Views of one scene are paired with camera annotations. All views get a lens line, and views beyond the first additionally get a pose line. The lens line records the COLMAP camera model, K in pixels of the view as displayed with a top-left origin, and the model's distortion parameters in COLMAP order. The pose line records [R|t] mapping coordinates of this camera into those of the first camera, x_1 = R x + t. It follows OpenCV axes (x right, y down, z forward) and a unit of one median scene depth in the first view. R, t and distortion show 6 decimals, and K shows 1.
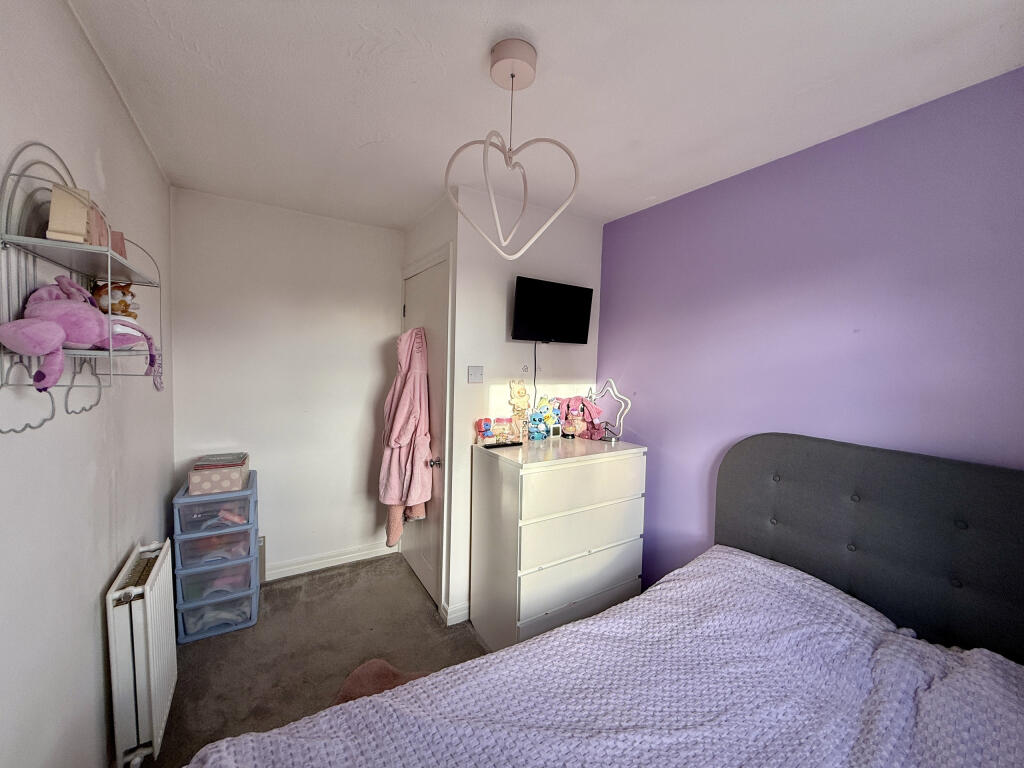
lens RADIAL K [[407.1, 0, 512.0], [0, 407.1, 384.0], [0, 0, 1]] dist [-0.000076, 0.000051]
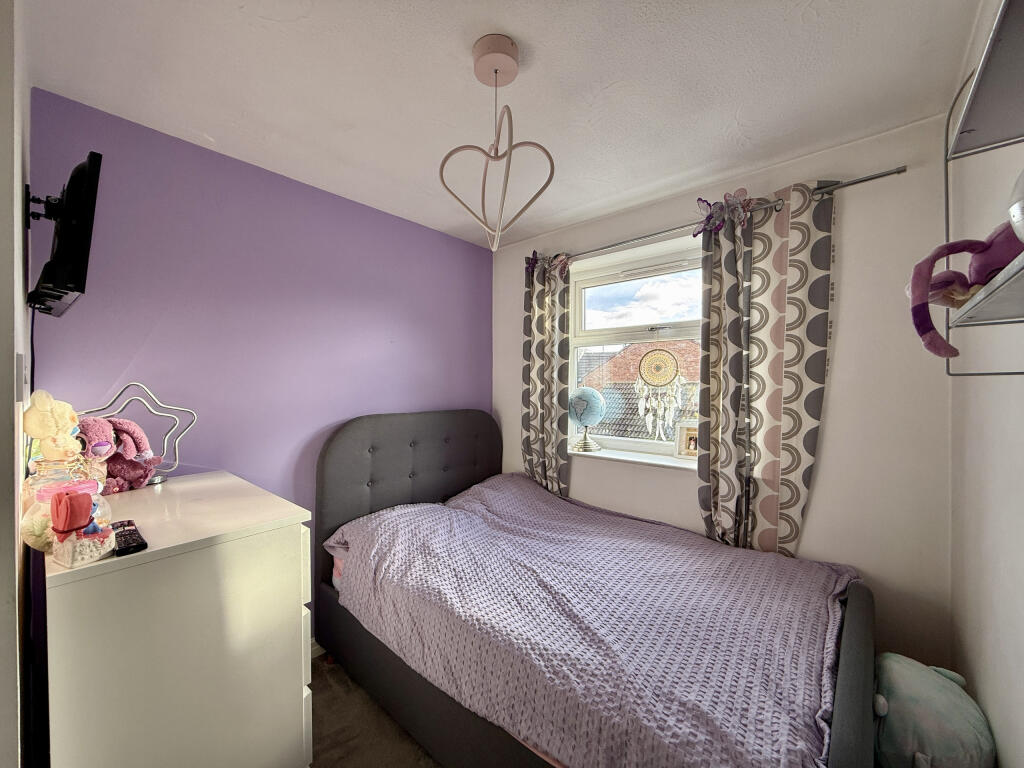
lens RADIAL K [[407.1, 0, 512.0], [0, 407.1, 384.0], [0, 0, 1]] dist [-0.000076, 0.000051]
pose [[-0.294904, -0.029105, 0.955084, -0.880090], [0.040180, 0.998274, 0.042828, -0.021082], [-0.954682, 0.051005, -0.293225, 1.140860]]
